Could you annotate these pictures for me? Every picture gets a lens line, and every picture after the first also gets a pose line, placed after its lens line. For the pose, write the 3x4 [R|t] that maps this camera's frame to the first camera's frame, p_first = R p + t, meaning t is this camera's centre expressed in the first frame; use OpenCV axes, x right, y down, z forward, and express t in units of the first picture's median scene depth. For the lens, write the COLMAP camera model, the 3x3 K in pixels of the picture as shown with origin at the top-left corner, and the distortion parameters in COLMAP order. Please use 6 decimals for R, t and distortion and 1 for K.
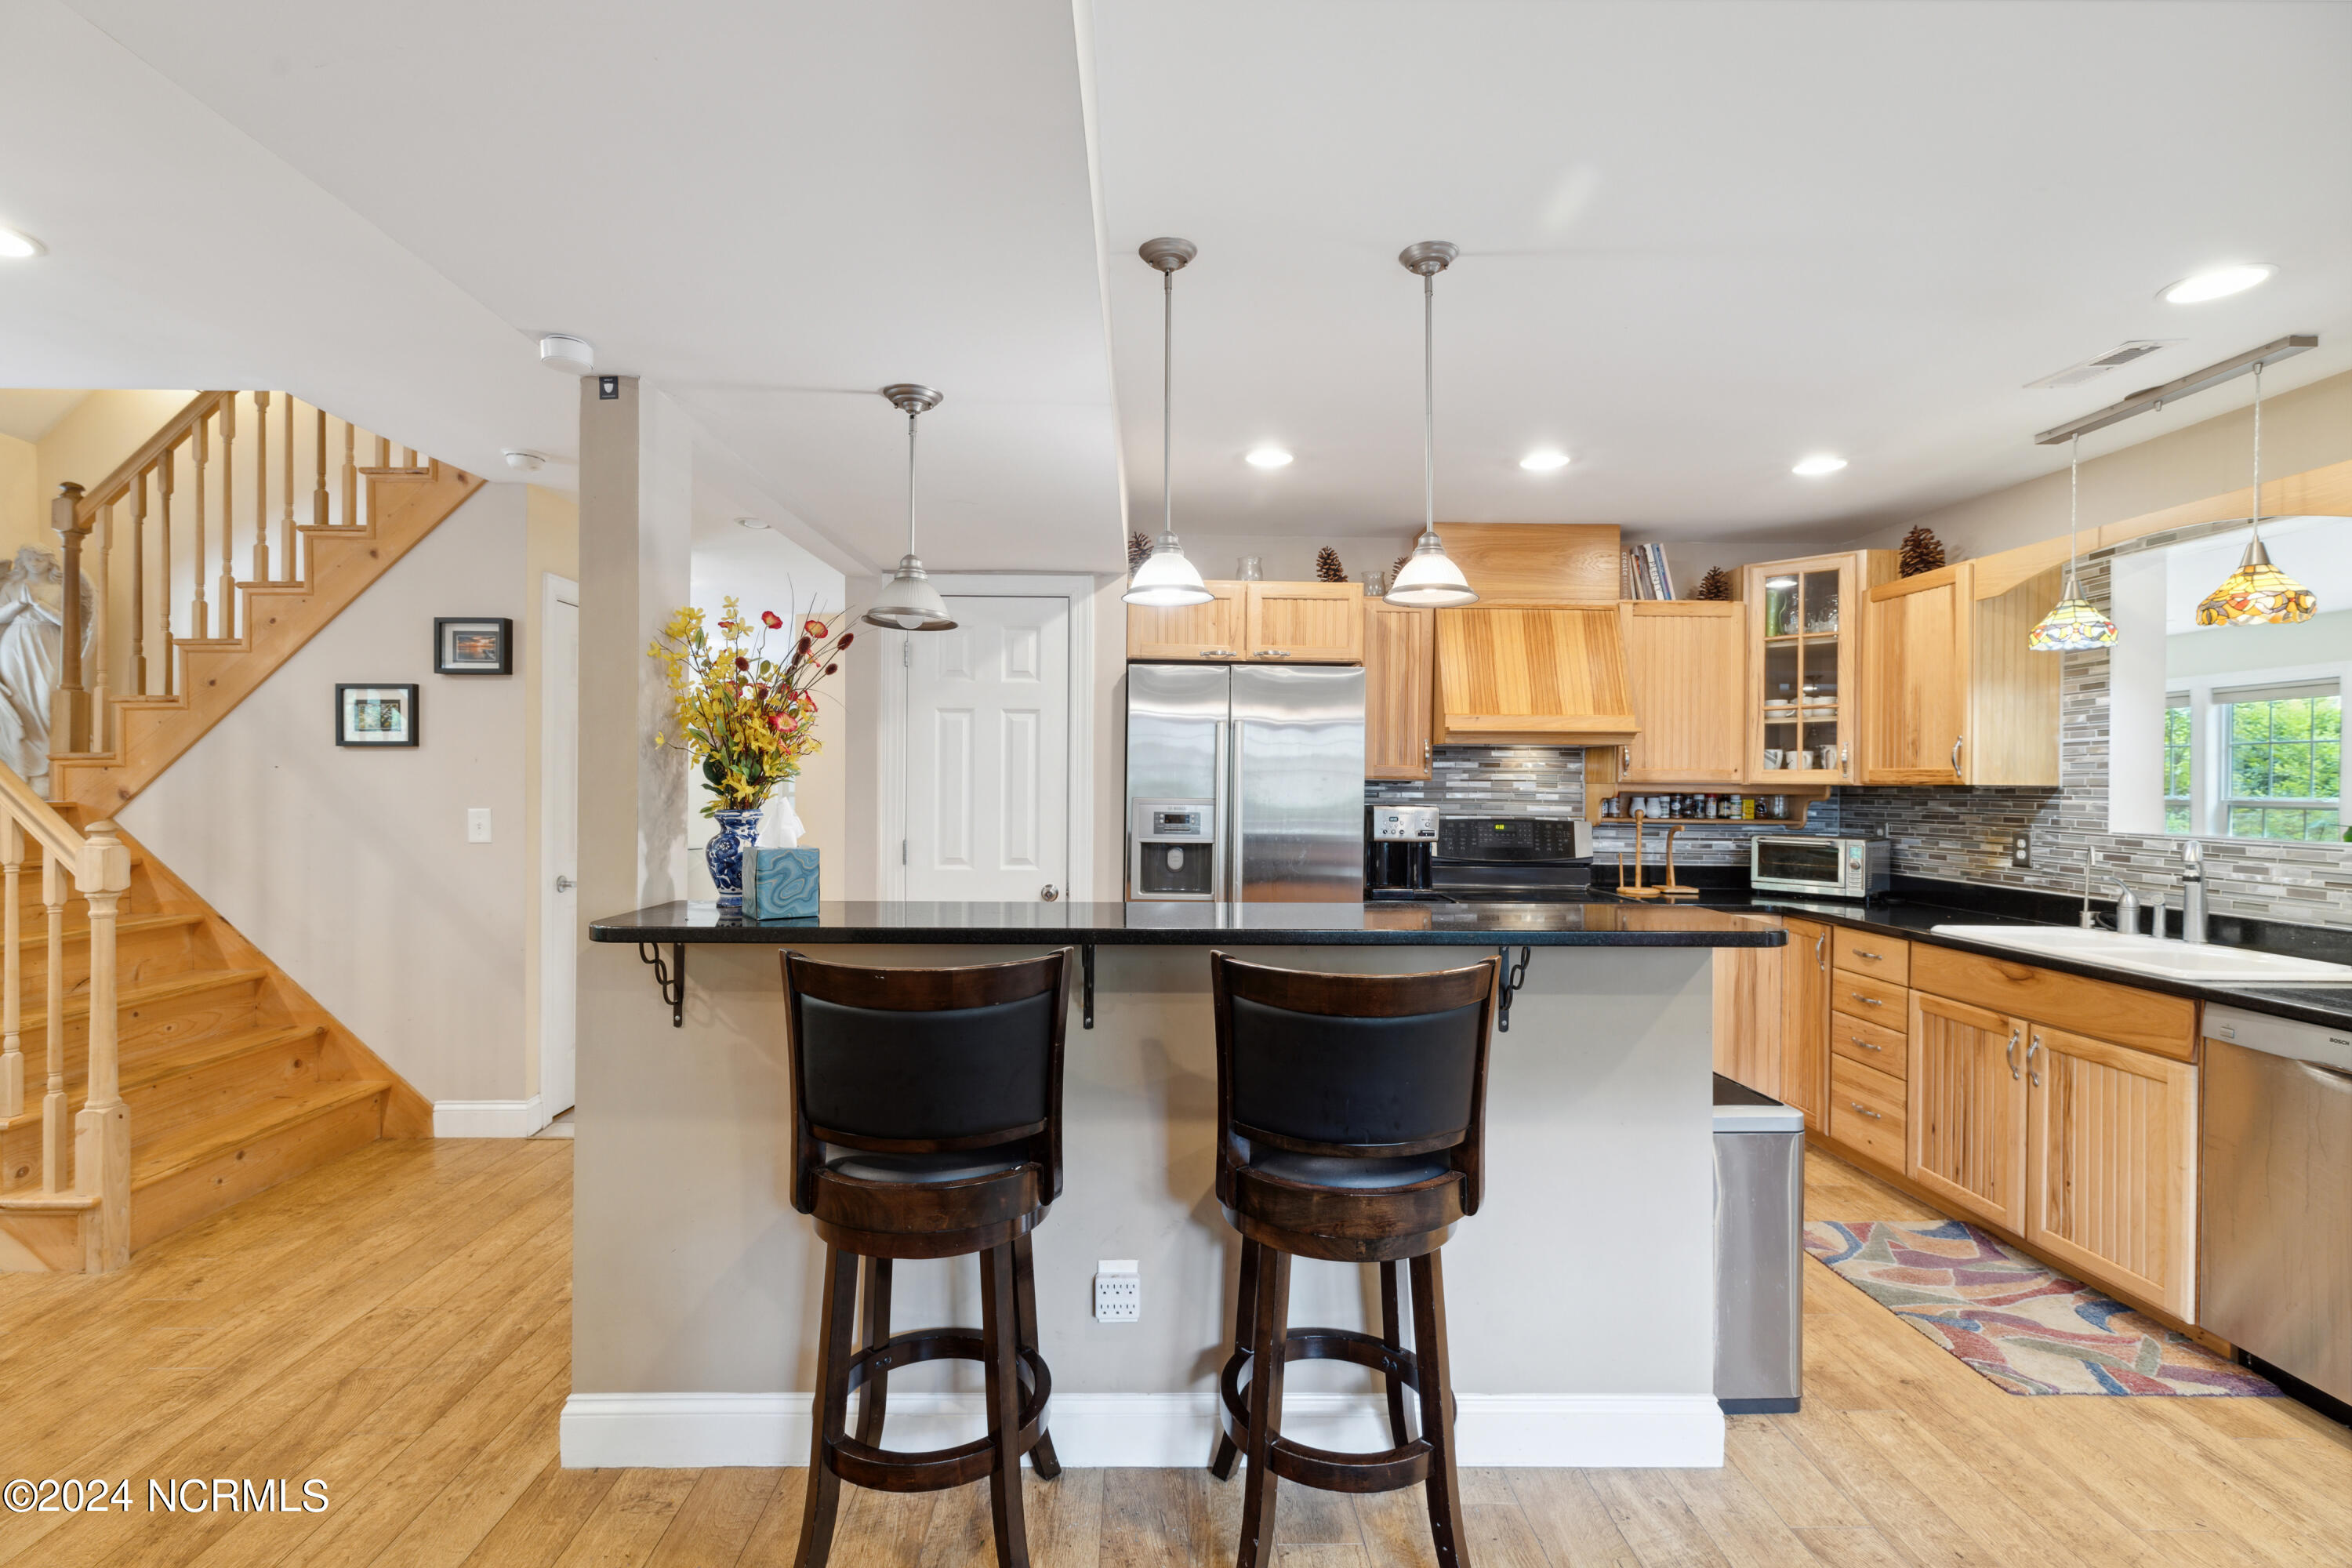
lens RADIAL K [[1051.1, 0, 1163.3], [0, 1051.1, 788.5], [0, 0, 1]] dist [0.002381, 0.000789]
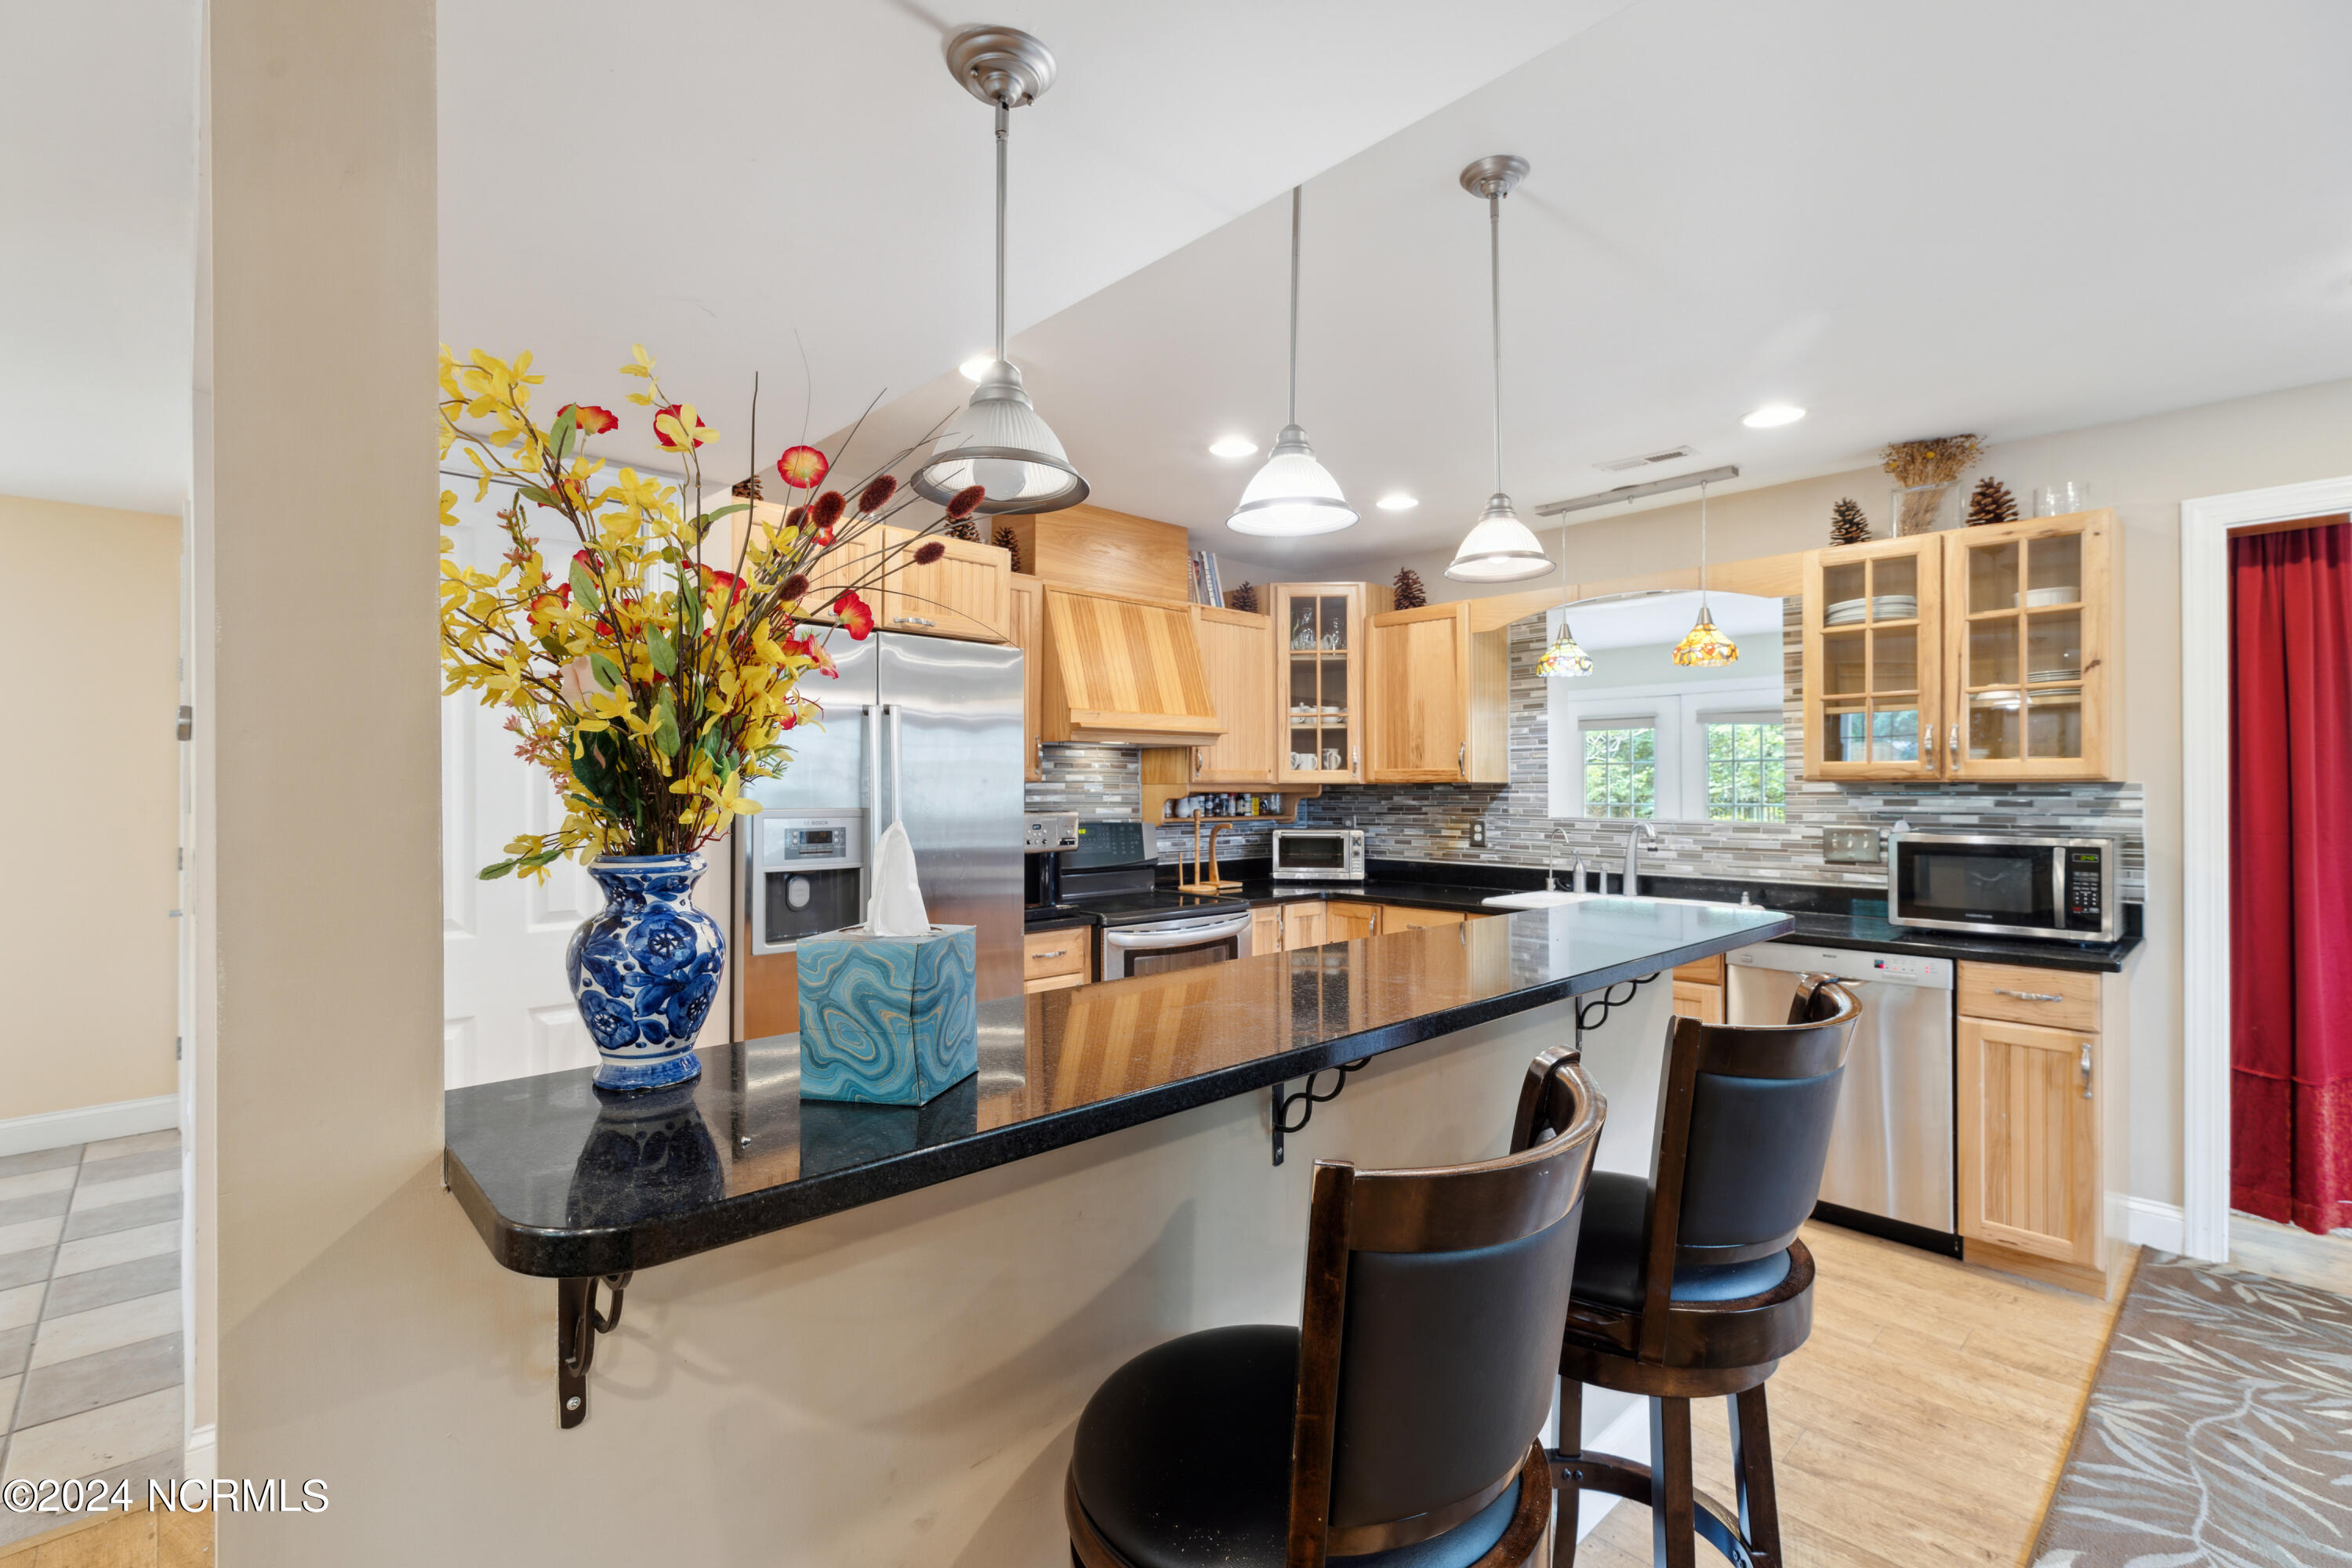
lens RADIAL K [[1051.1, 0, 1163.3], [0, 1051.1, 788.5], [0, 0, 1]] dist [0.002381, 0.000789]
pose [[0.740803, -0.011229, 0.671629, -0.299371], [0.012685, 0.999916, 0.002726, -0.003751], [-0.671603, 0.006500, 0.740883, 0.302604]]
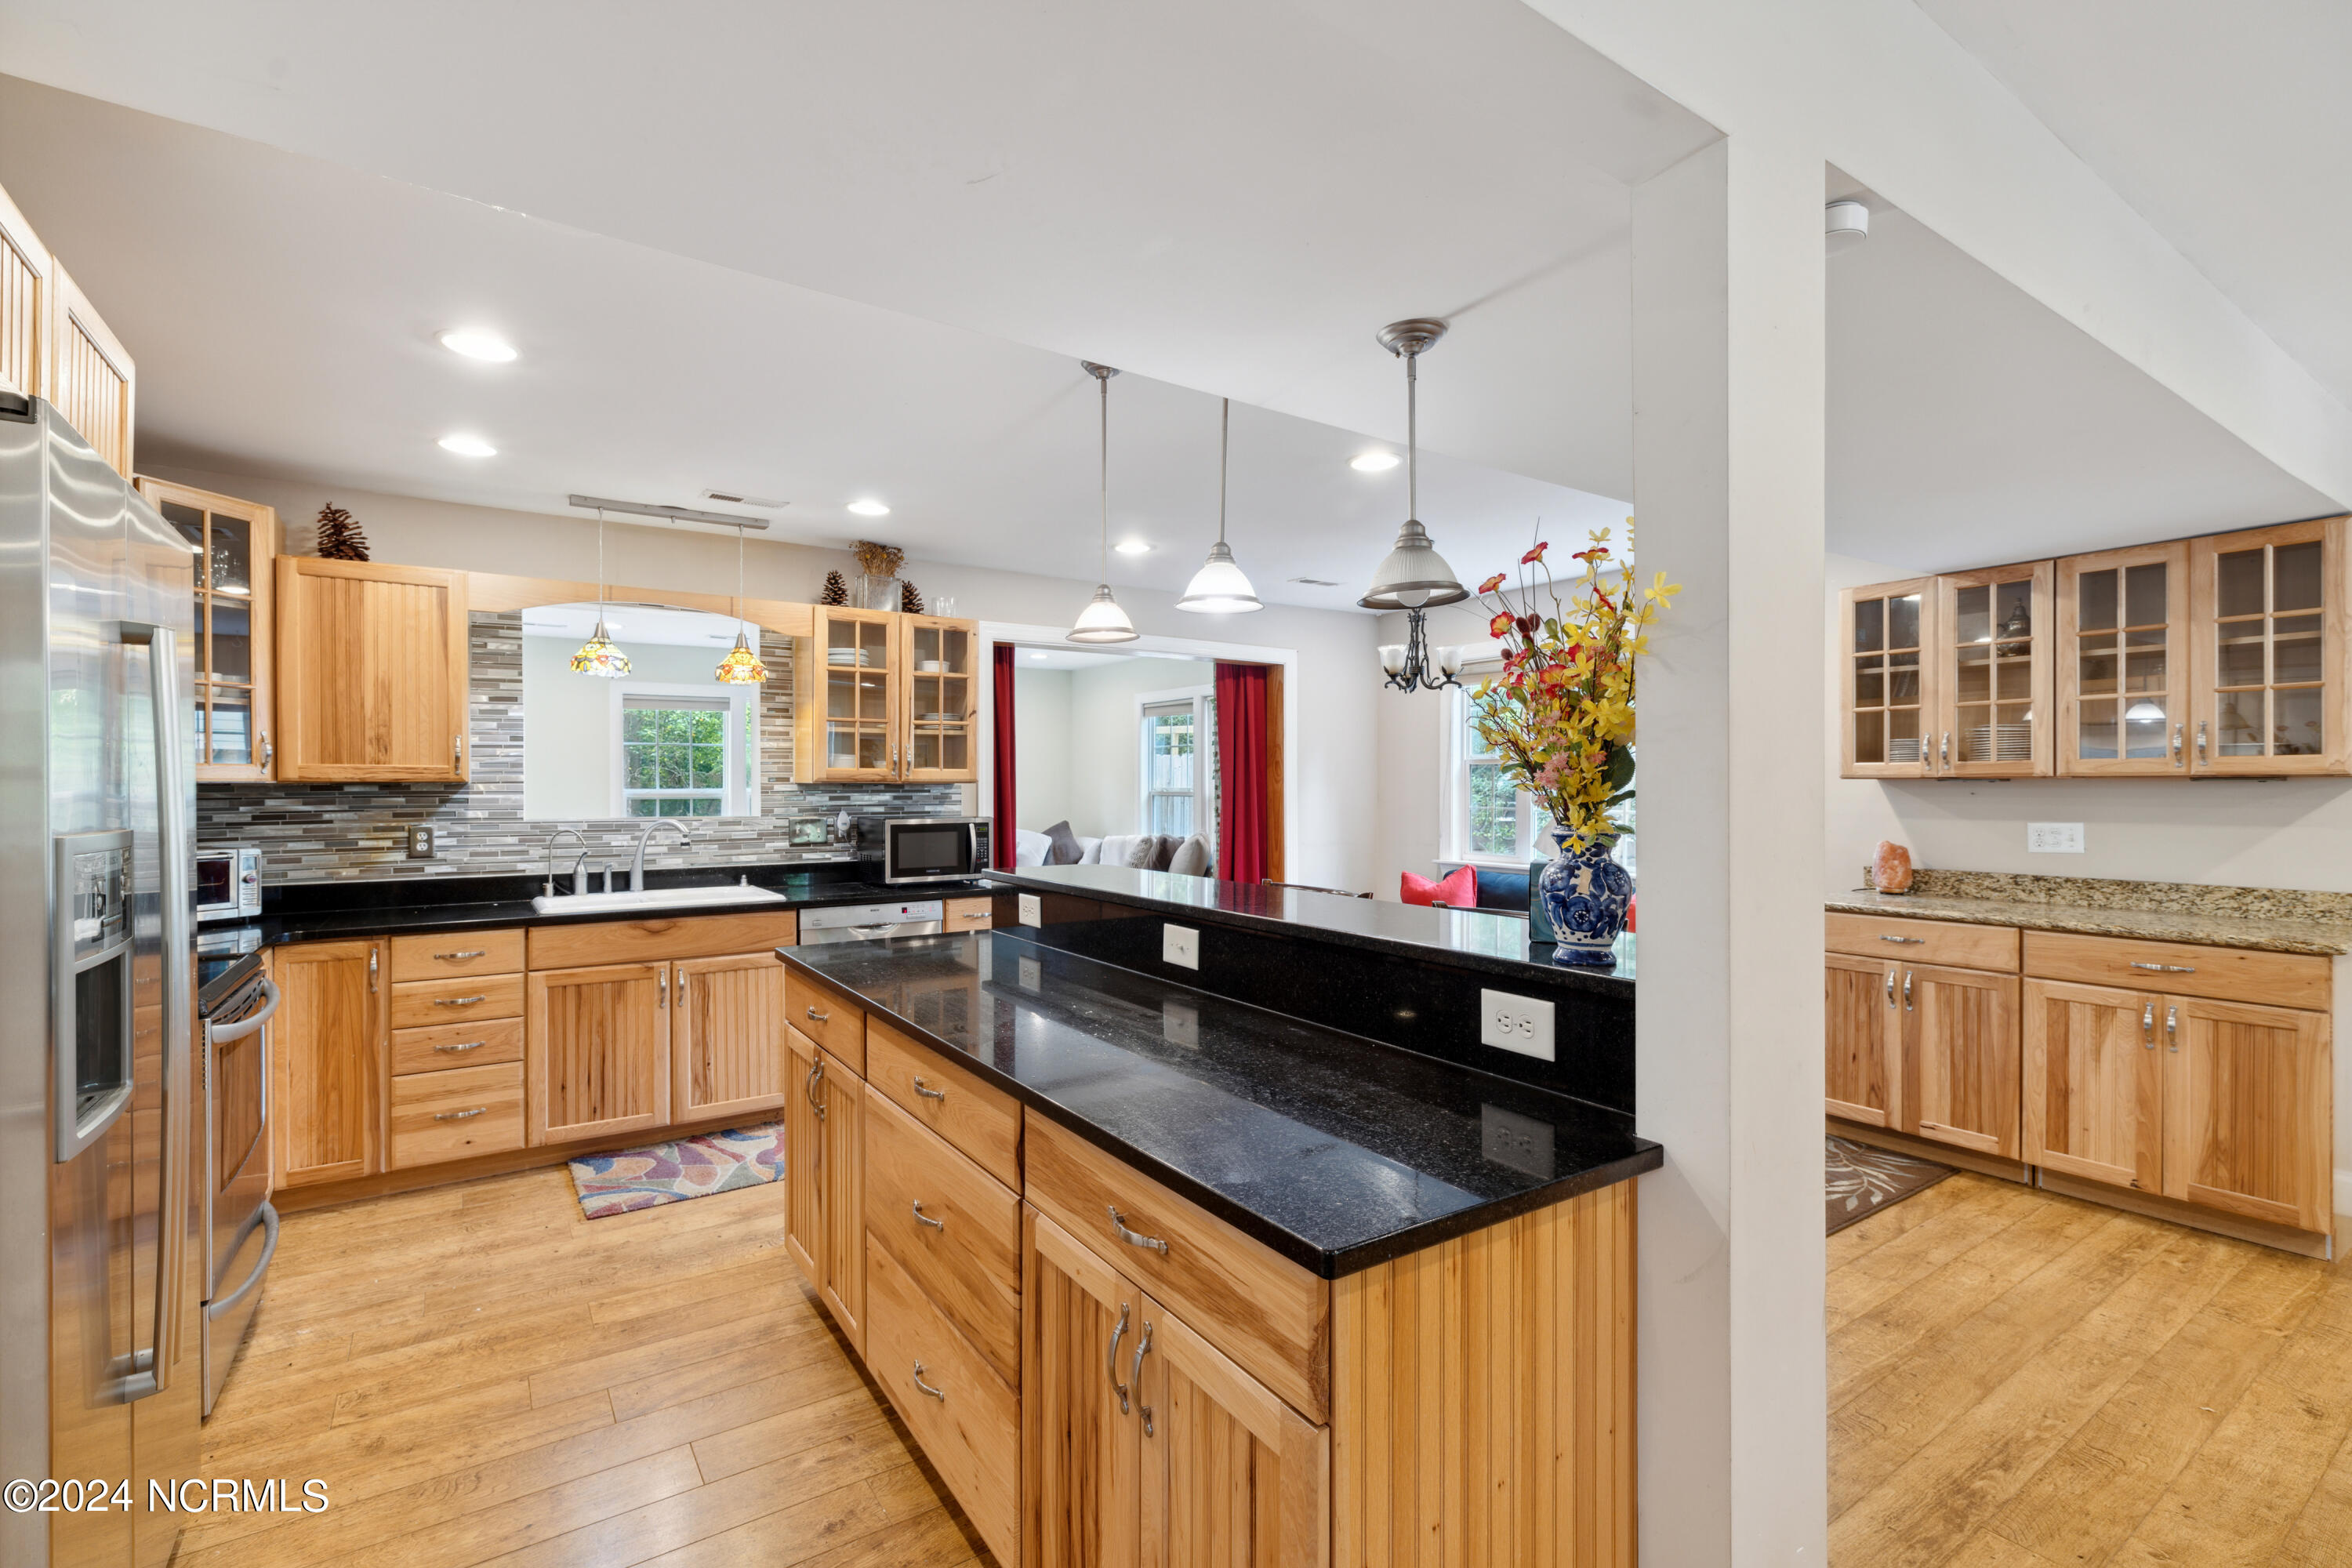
lens RADIAL K [[1051.1, 0, 1163.3], [0, 1051.1, 788.5], [0, 0, 1]] dist [0.002381, 0.000789]
pose [[-0.543846, -0.009582, 0.839130, -0.470294], [0.003175, 0.999904, 0.013476, -0.008113], [-0.839179, 0.009993, -0.543764, 0.905044]]
